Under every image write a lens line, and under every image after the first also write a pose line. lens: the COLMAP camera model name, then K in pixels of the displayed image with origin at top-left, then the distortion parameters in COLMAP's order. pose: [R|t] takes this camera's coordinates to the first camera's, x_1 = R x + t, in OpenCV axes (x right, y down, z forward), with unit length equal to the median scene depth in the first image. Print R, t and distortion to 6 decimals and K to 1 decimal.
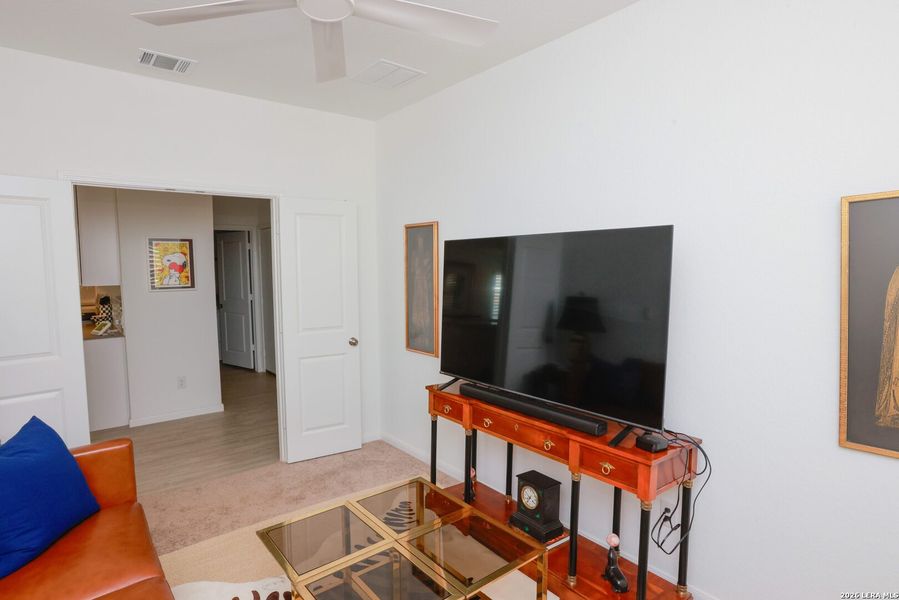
lens RADIAL K [[471.5, 0, 425.1], [0, 471.5, 302.8], [0, 0, 1]] dist [-0.046981, 0.028856]
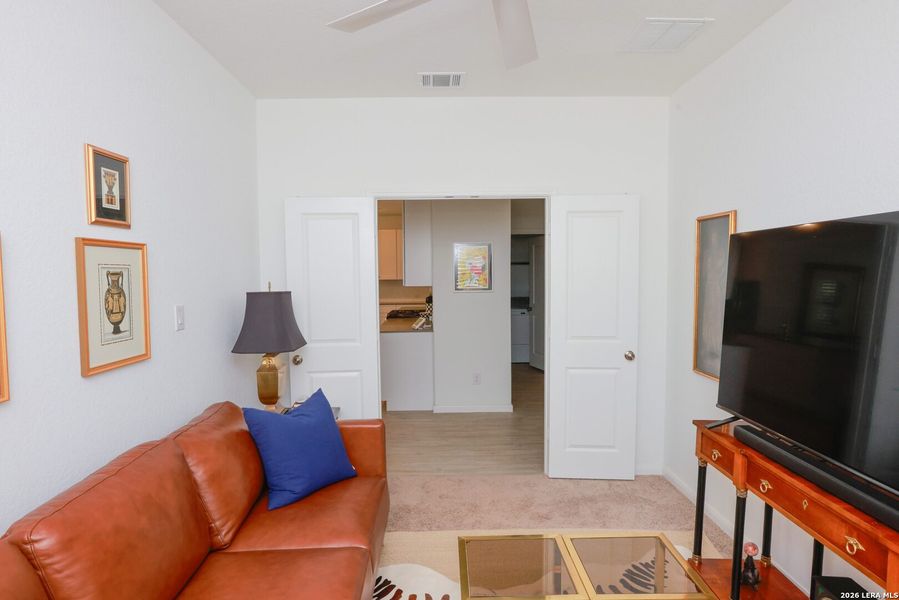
lens RADIAL K [[489.9, 0, 449.1], [0, 489.9, 304.7], [0, 0, 1]] dist [-0.050689, 0.032024]
pose [[0.803099, 0.038683, -0.594588, 0.135031], [-0.043901, 0.999020, 0.005698, -0.001487], [0.594226, 0.021527, 0.804010, 0.098930]]
